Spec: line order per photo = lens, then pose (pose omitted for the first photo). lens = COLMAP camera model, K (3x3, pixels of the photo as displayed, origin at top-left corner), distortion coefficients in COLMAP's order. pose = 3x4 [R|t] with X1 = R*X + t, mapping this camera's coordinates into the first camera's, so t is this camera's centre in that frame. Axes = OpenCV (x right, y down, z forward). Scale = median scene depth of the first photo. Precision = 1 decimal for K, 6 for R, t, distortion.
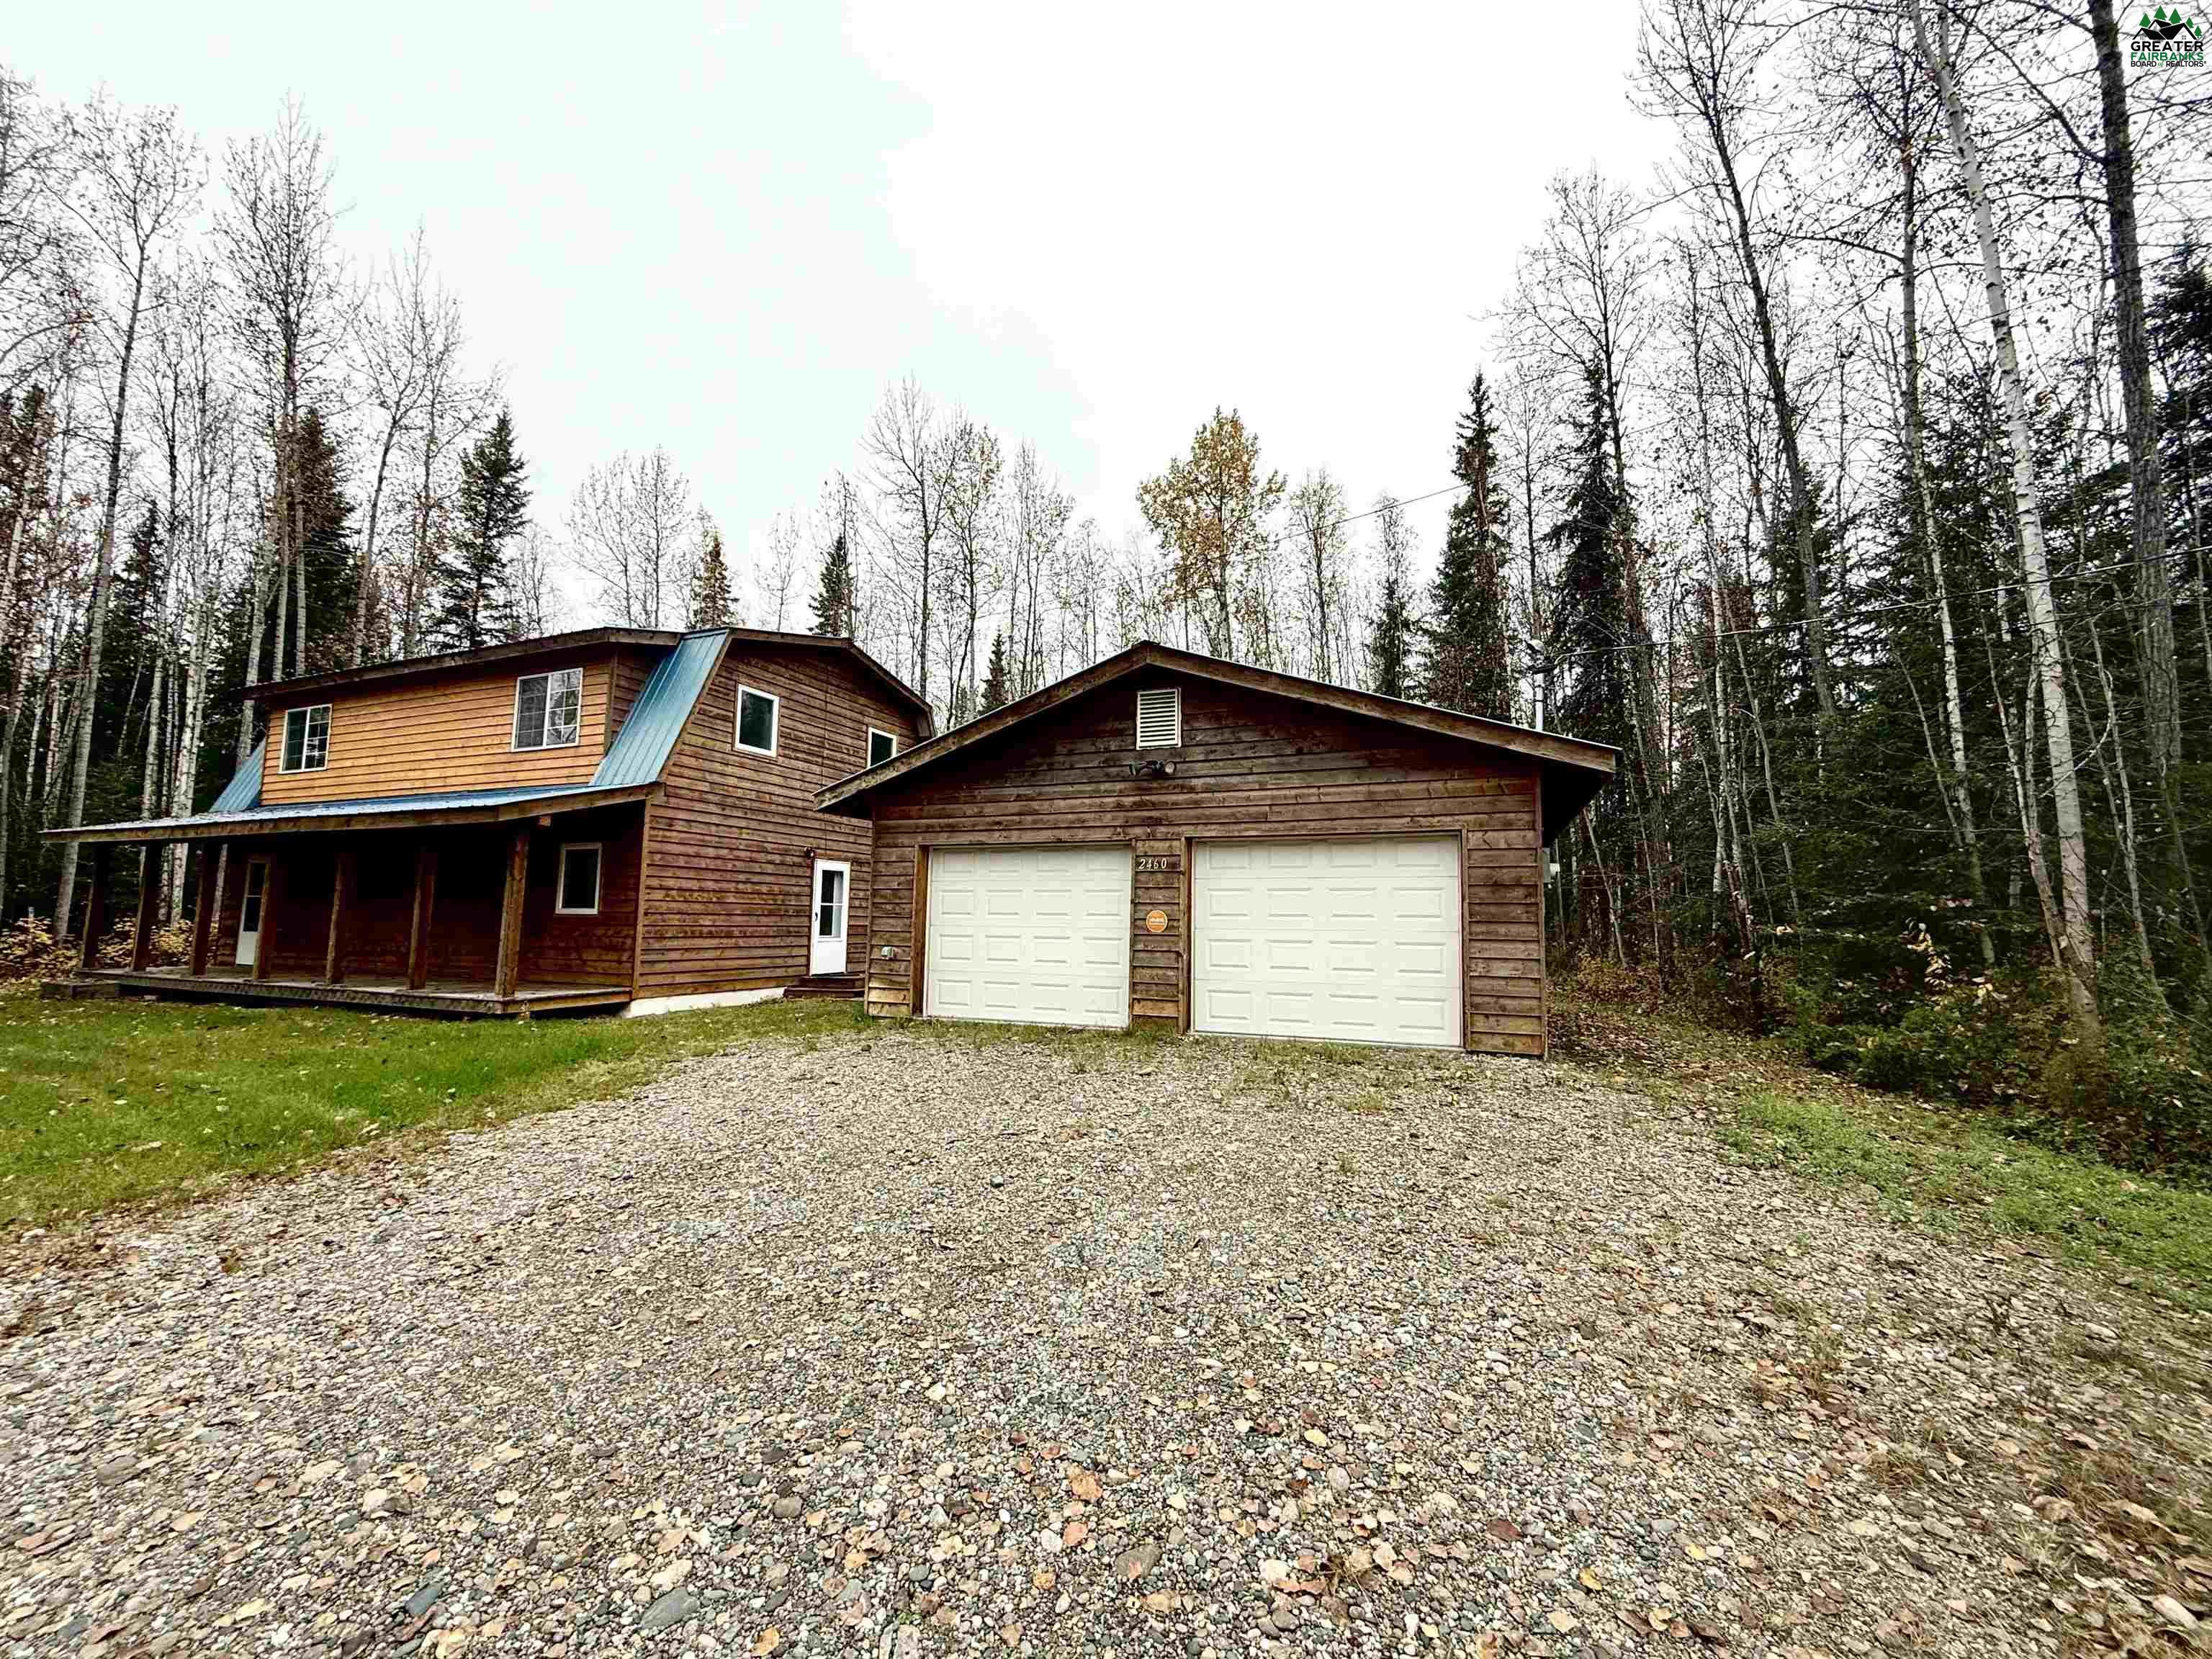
lens RADIAL K [[880.1, 0, 1100.4], [0, 880.1, 836.0], [0, 0, 1]] dist [-0.001826, 0.000127]
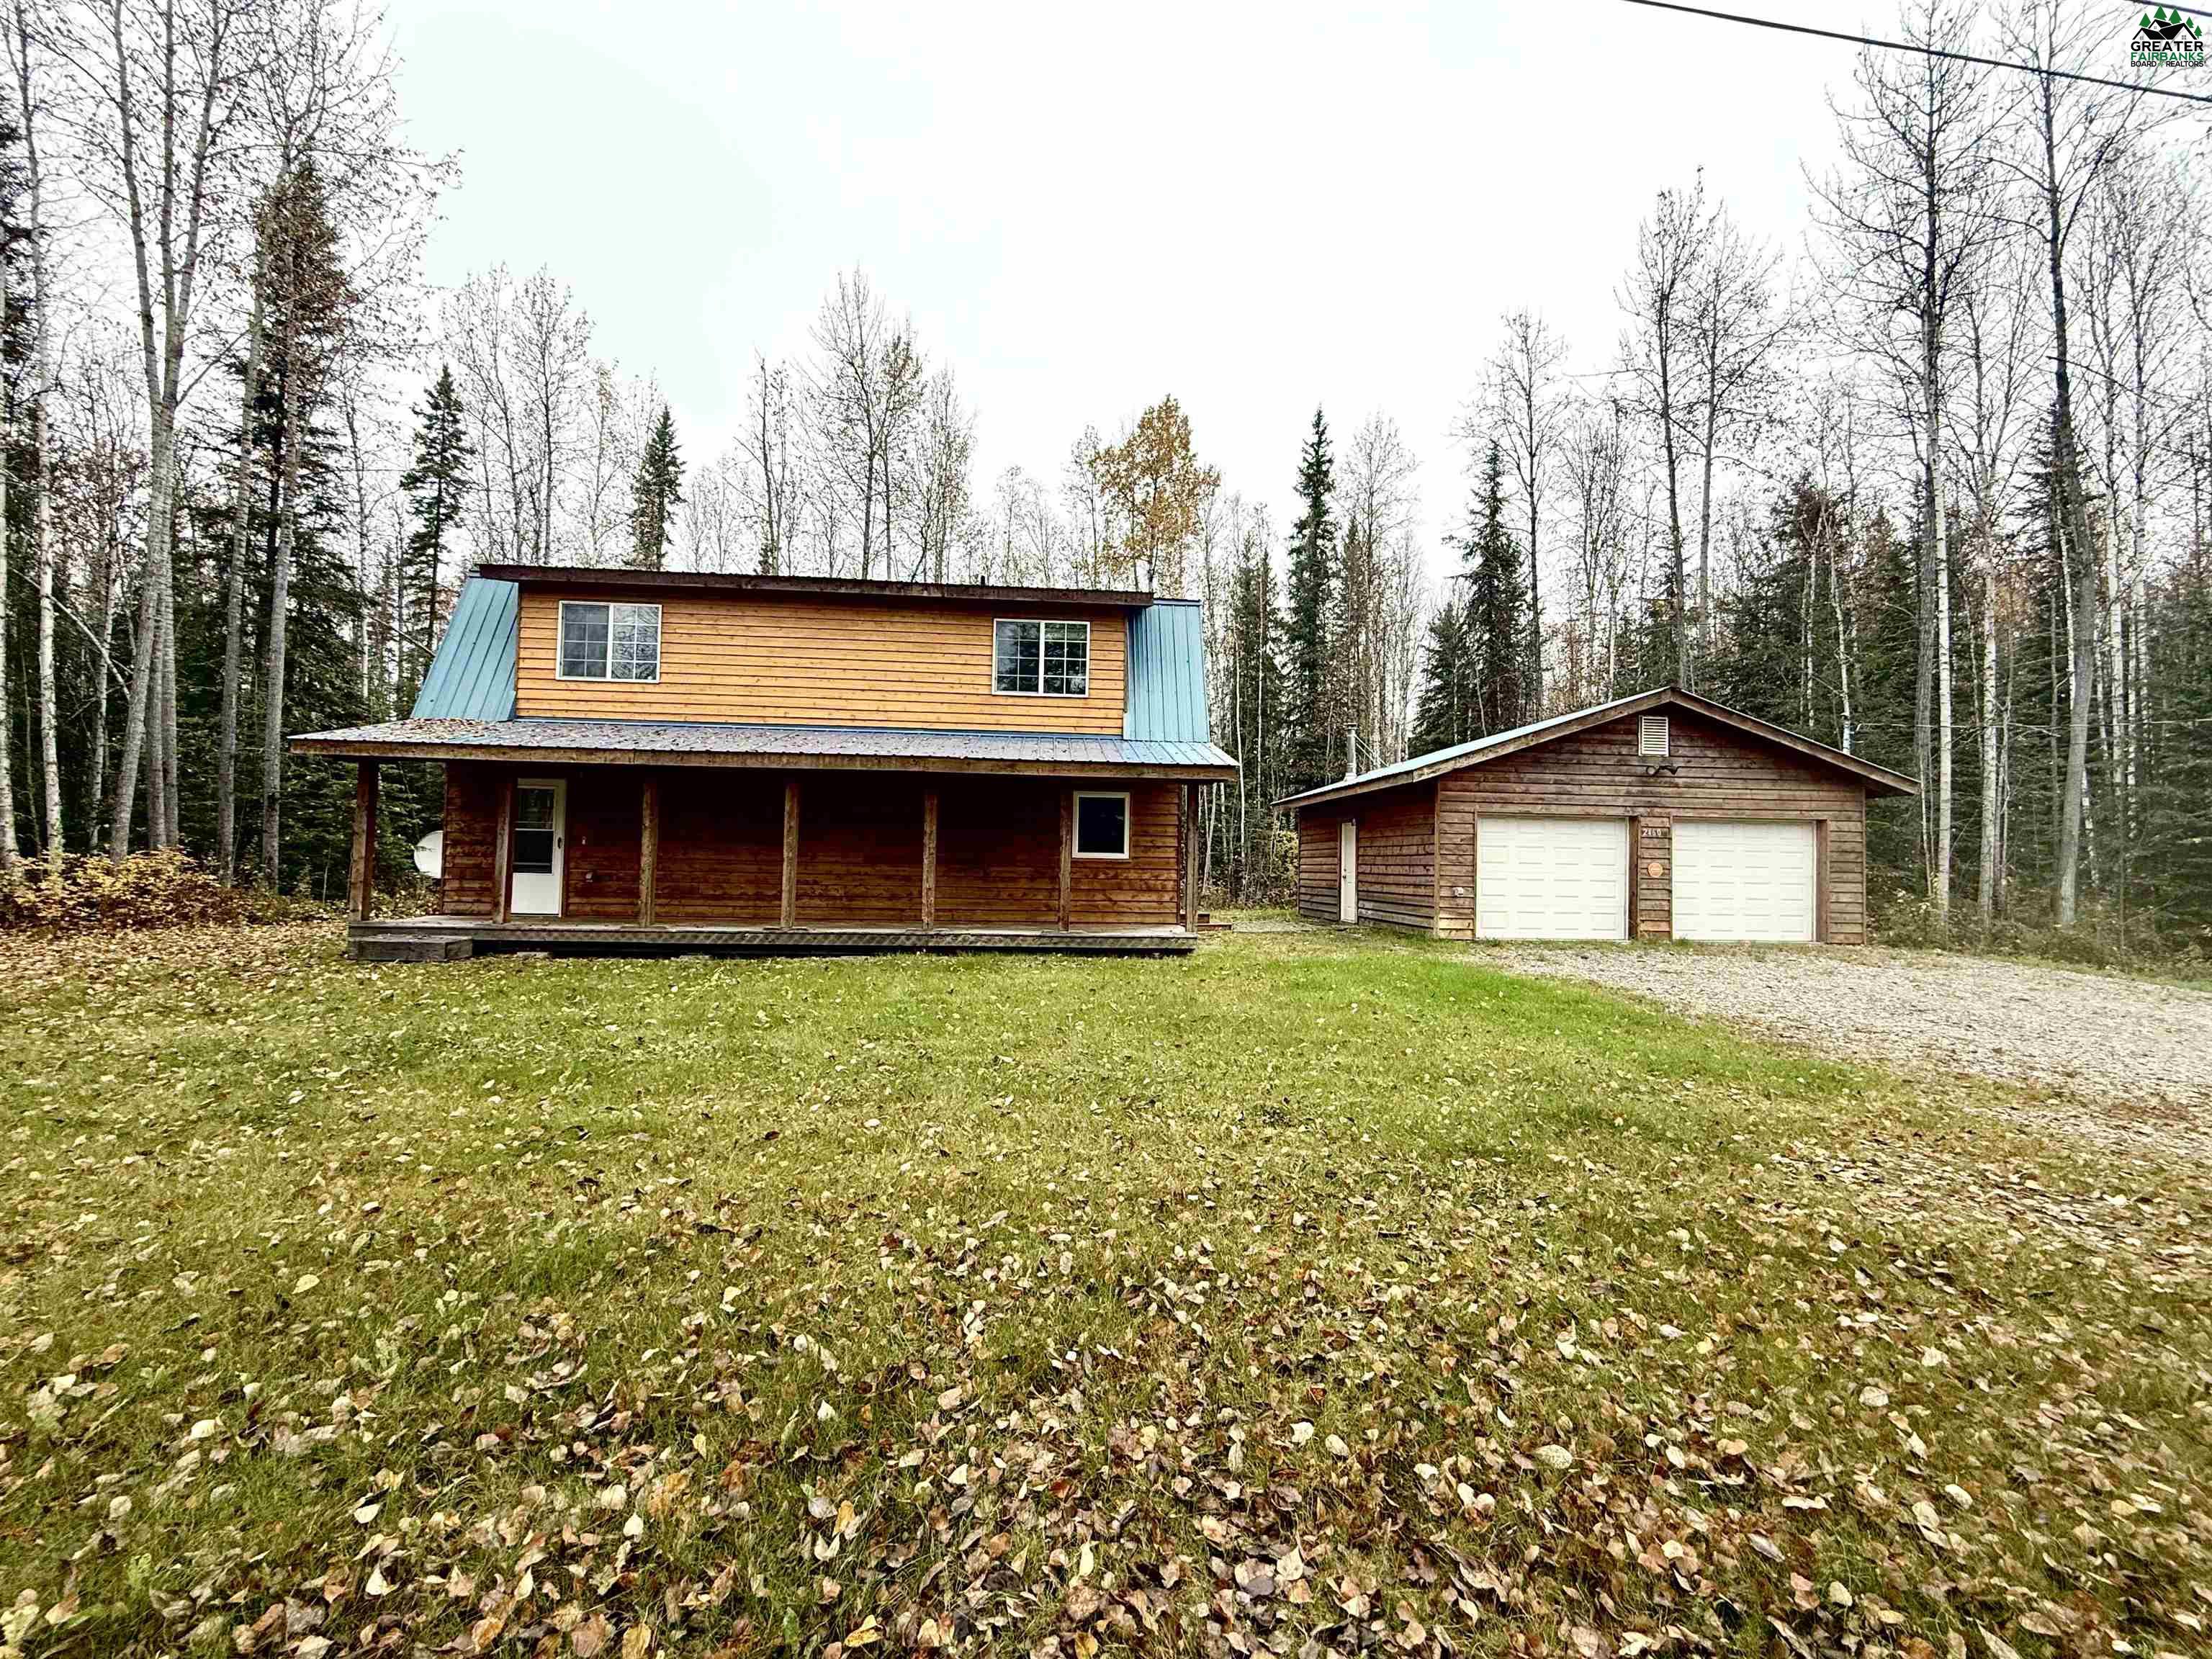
lens RADIAL K [[880.1, 0, 1101.4], [0, 880.1, 837.4], [0, 0, 1]] dist [-0.001826, 0.000127]
pose [[0.892907, 0.019660, 0.449811, -1.375020], [-0.052902, 0.996707, 0.061452, -0.002892], [-0.447122, -0.078667, 0.891007, 0.059637]]
